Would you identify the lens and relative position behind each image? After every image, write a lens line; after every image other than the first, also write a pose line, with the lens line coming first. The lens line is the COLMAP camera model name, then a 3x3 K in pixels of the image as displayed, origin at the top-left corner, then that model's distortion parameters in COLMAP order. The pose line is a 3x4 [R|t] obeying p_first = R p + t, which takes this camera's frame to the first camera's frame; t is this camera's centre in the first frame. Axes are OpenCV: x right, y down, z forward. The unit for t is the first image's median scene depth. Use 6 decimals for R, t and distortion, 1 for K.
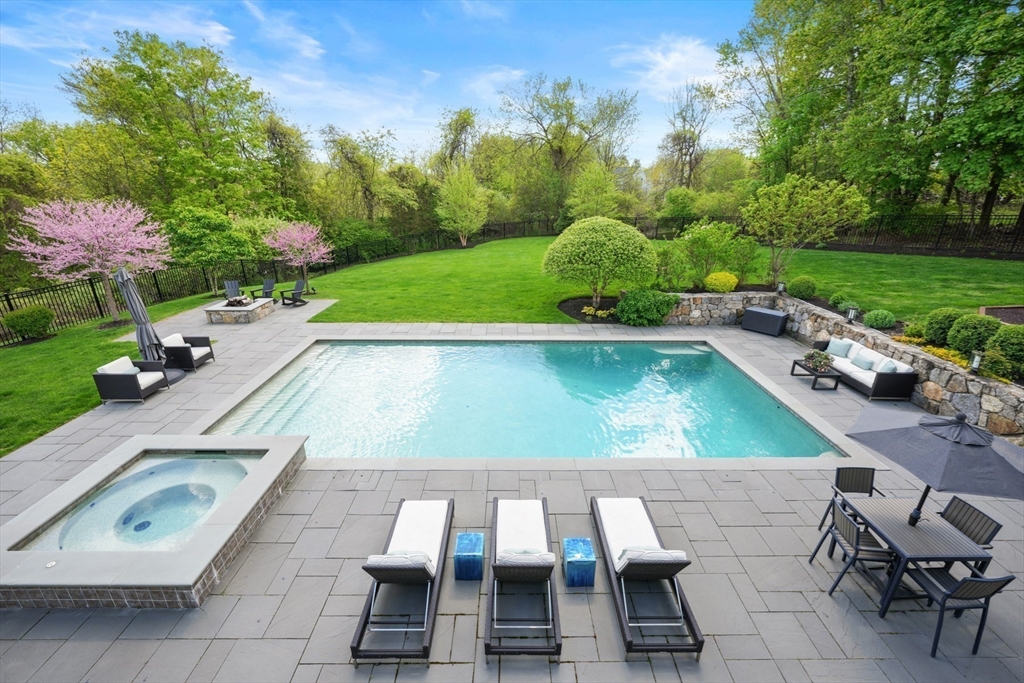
lens RADIAL K [[427.3, 0, 512.0], [0, 427.3, 341.5], [0, 0, 1]] dist [-0.000270, 0.000049]
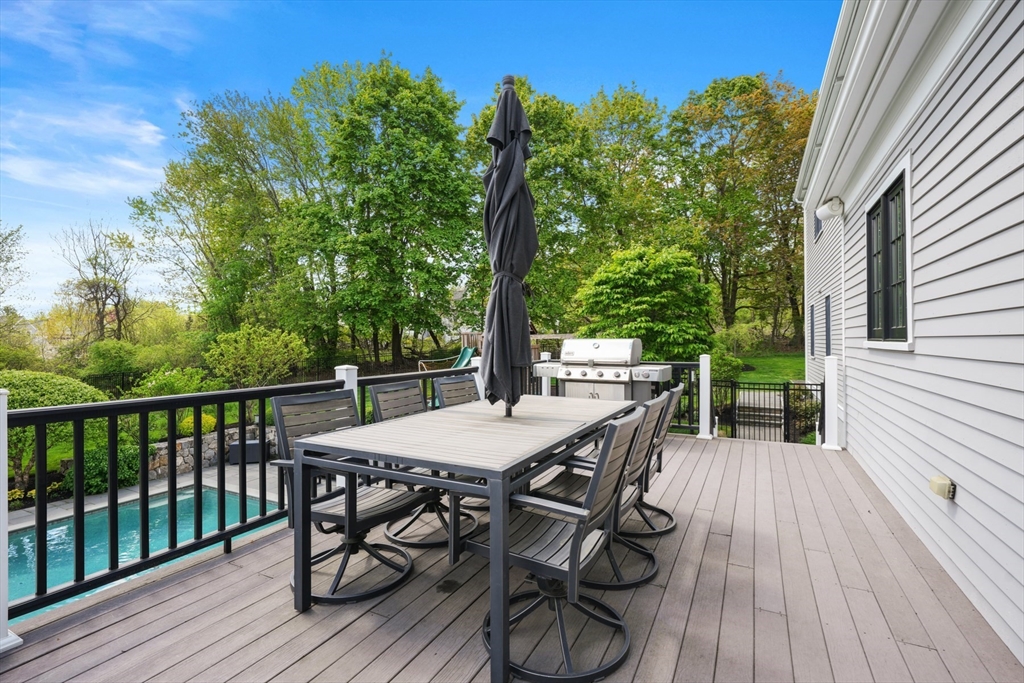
lens RADIAL K [[476.3, 0, 512.0], [0, 476.3, 341.5], [0, 0, 1]] dist [-0.003224, -0.000208]
pose [[0.470120, -0.007681, 0.882569, -0.099798], [0.309810, 0.937769, -0.156866, 0.056057], [-0.826441, 0.347174, 0.443243, -0.109988]]
